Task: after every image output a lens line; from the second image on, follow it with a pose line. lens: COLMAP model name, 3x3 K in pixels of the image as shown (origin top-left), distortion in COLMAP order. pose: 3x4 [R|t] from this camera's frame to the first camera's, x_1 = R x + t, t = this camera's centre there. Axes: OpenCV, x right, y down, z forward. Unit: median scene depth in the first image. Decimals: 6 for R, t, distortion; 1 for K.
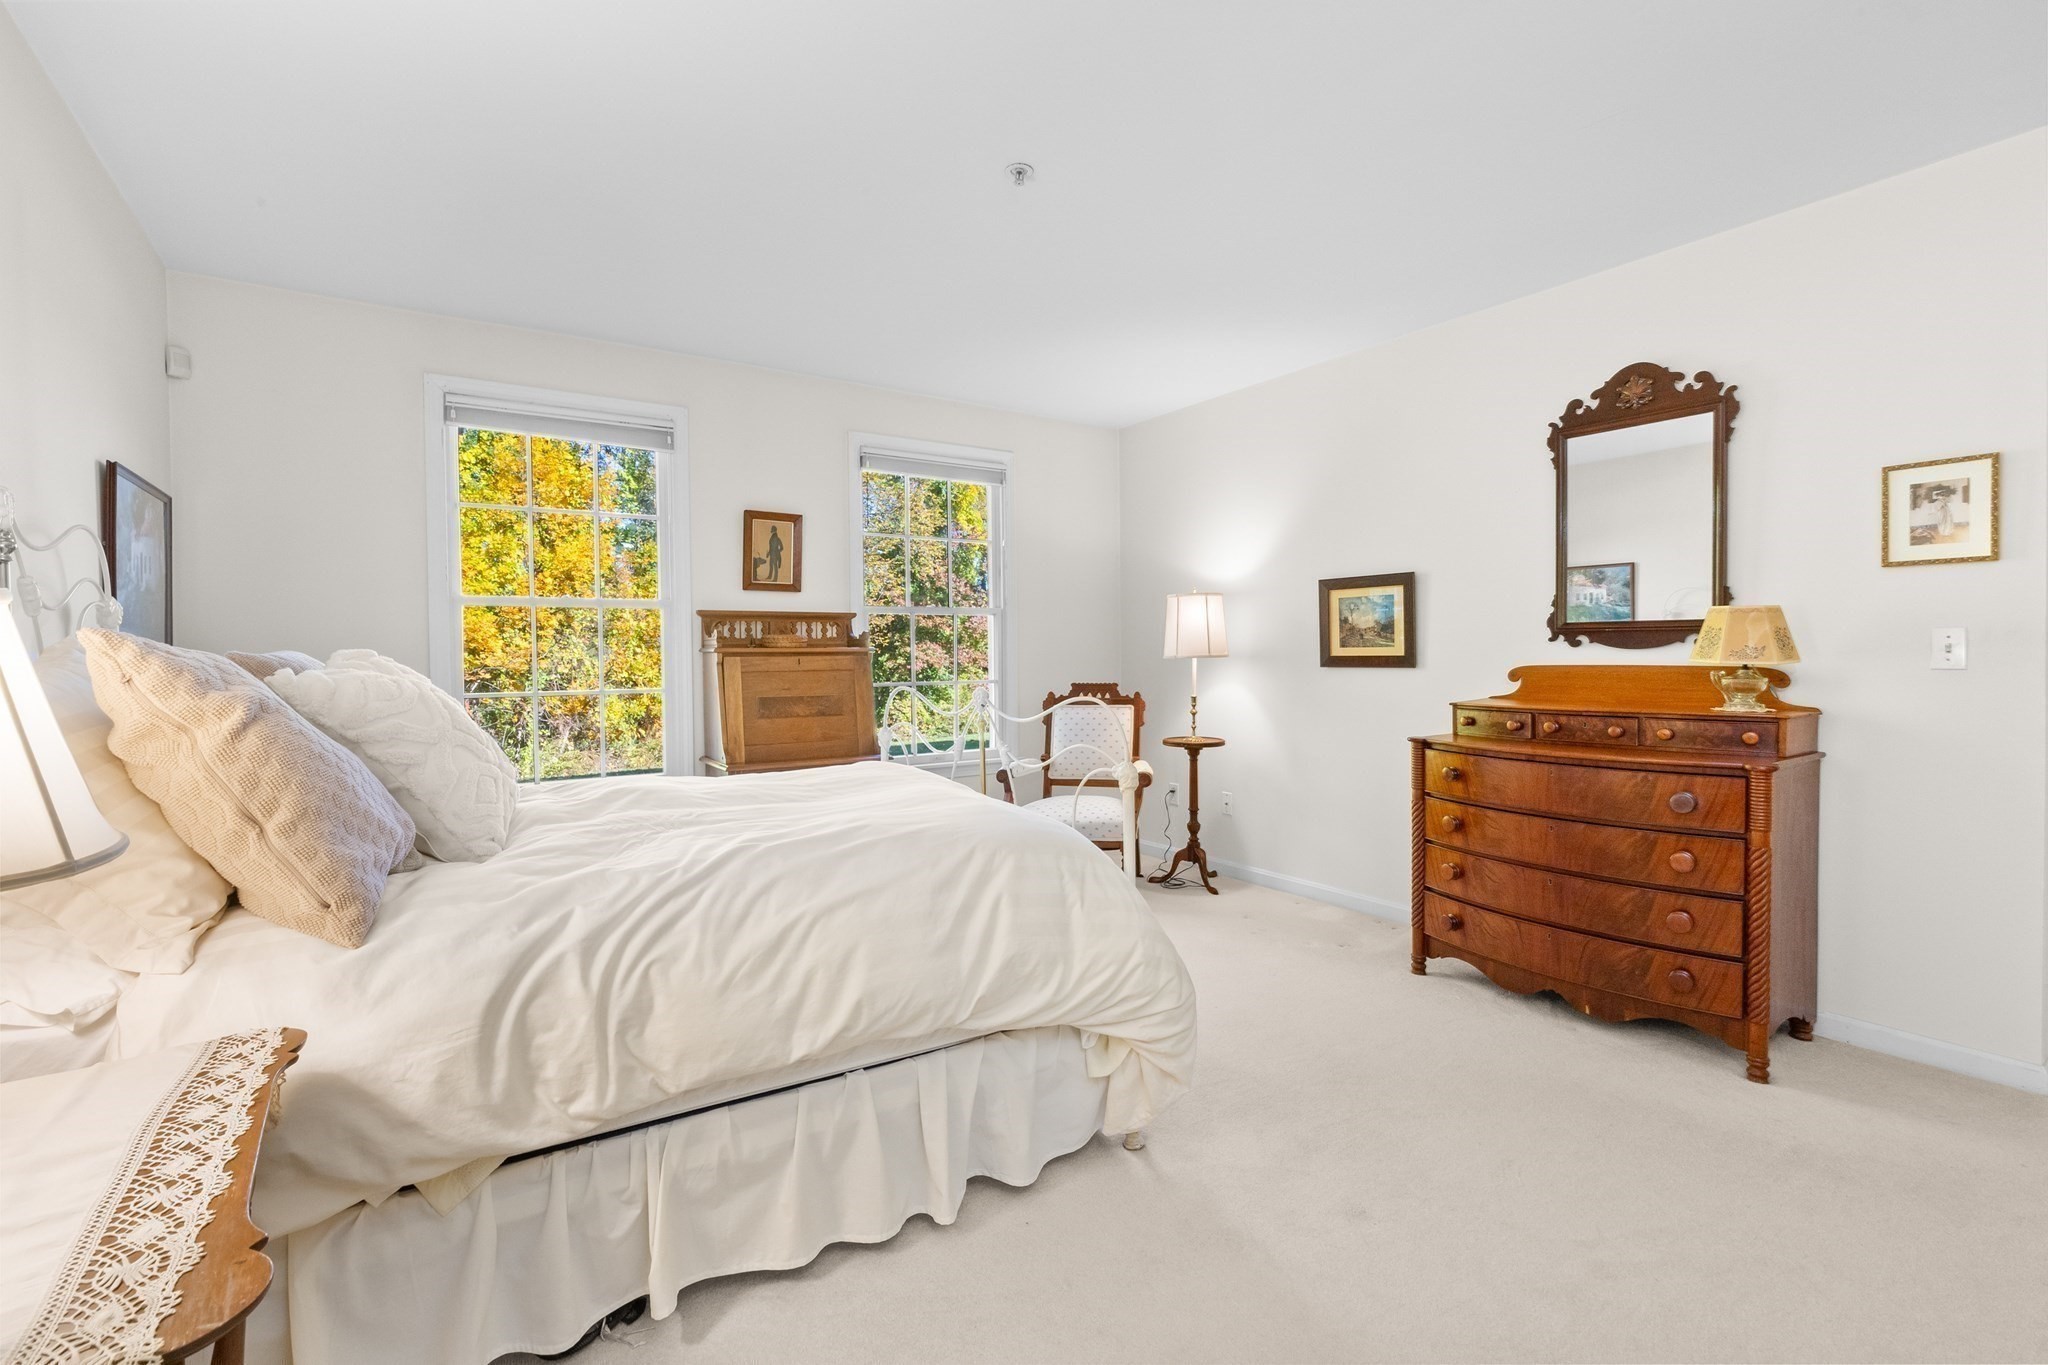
lens RADIAL K [[930.0, 0, 1023.8], [0, 930.0, 656.9], [0, 0, 1]] dist [0.001816, 0.000250]
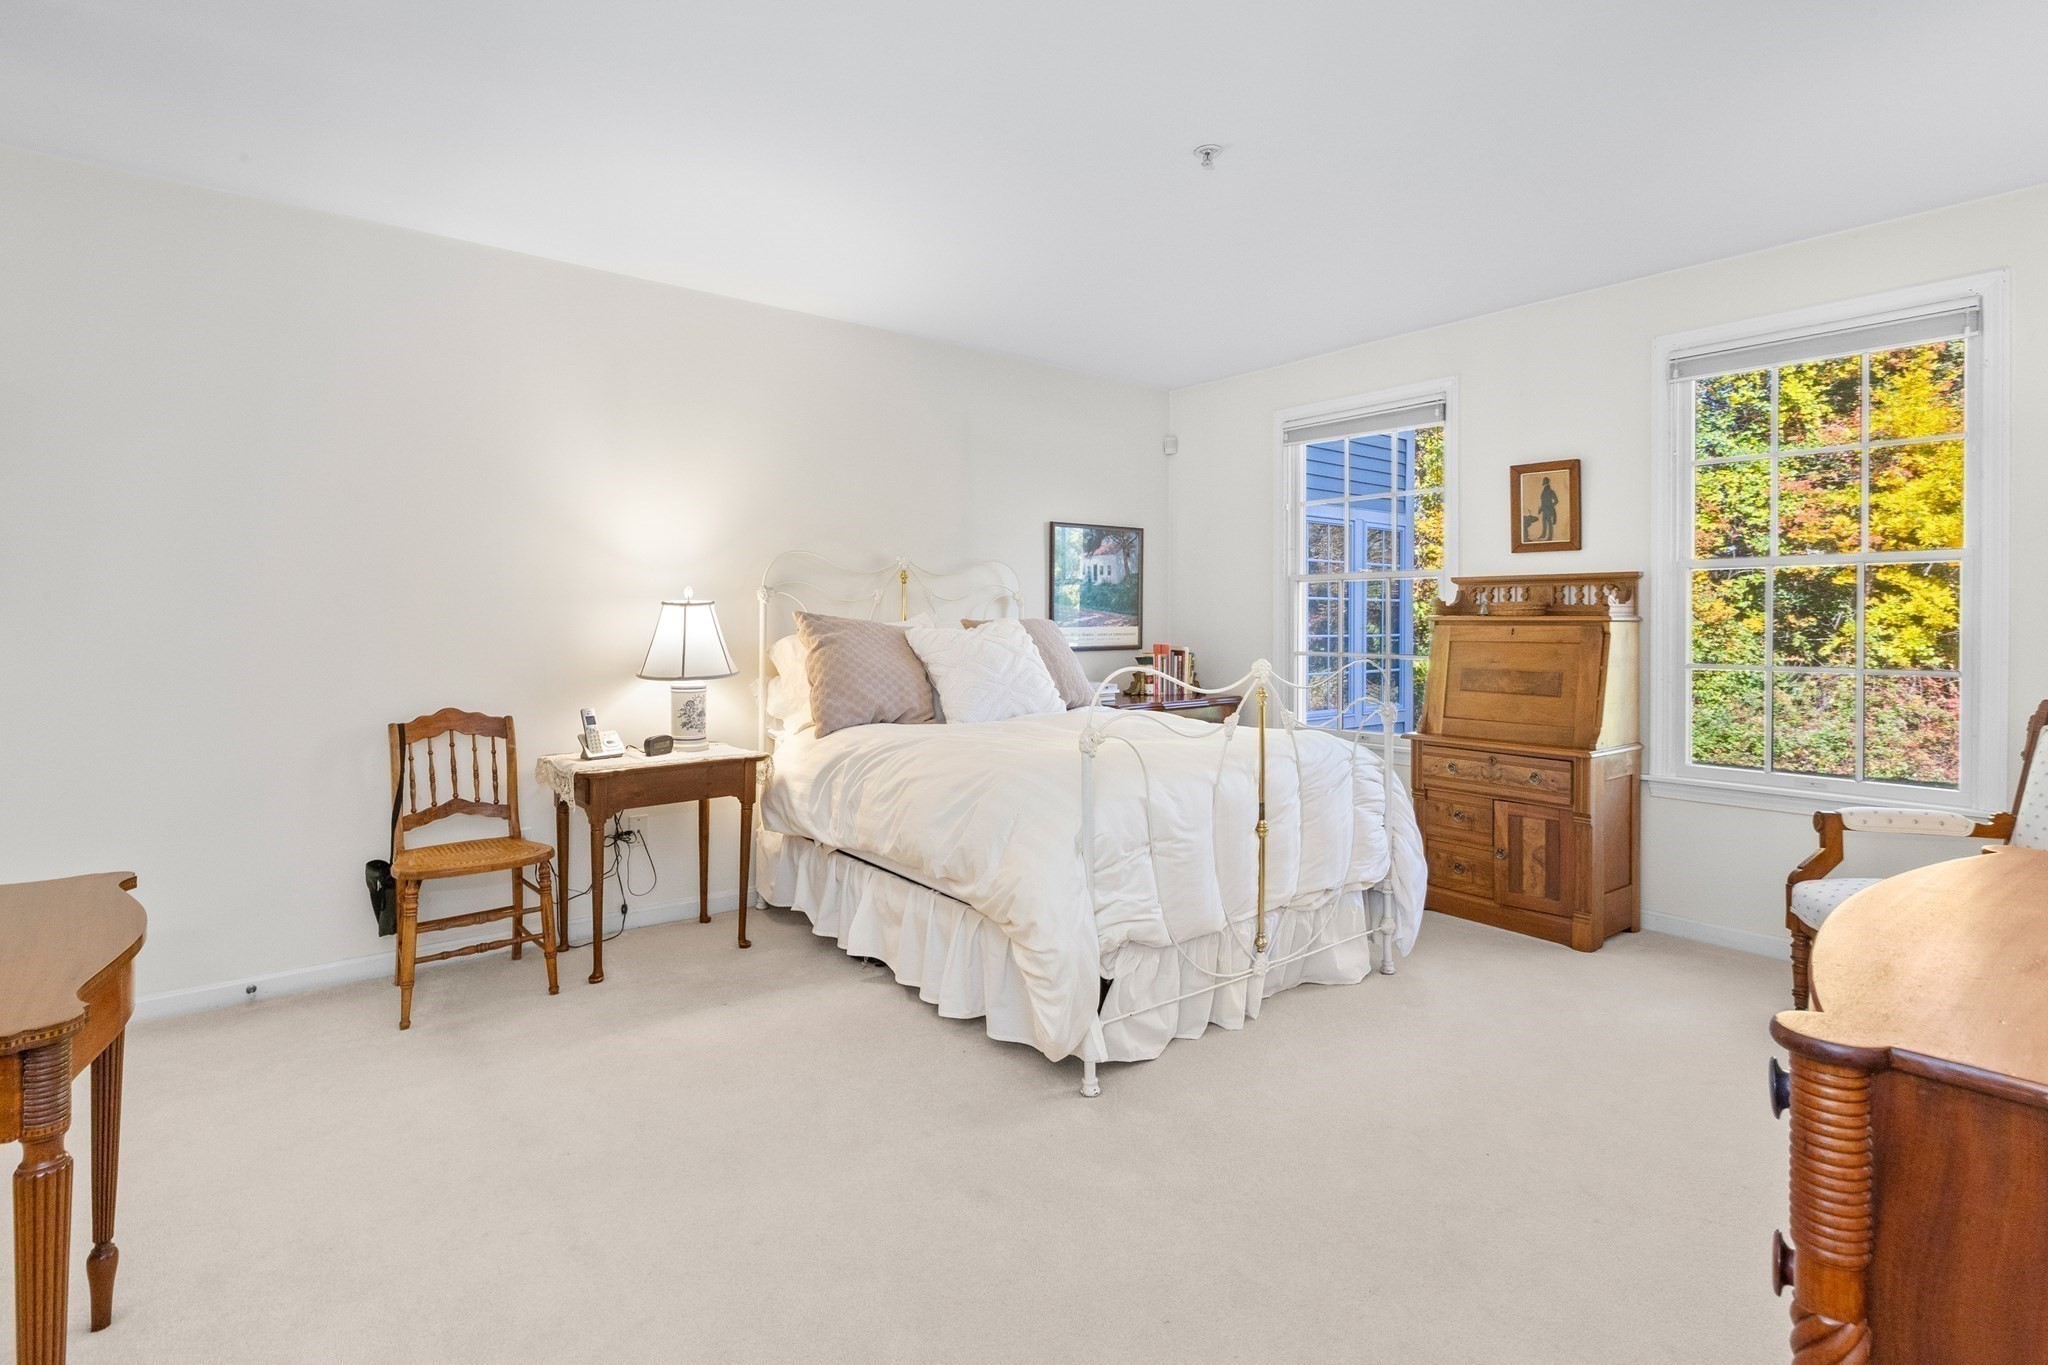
lens RADIAL K [[999.4, 0, 1023.2], [0, 999.4, 620.1], [0, 0, 1]] dist [-0.000460, -0.000032]
pose [[0.080598, 0.006929, -0.996723, 0.640226], [-0.008302, 0.999946, 0.006280, -0.007777], [0.996712, 0.007769, 0.080651, 0.434332]]
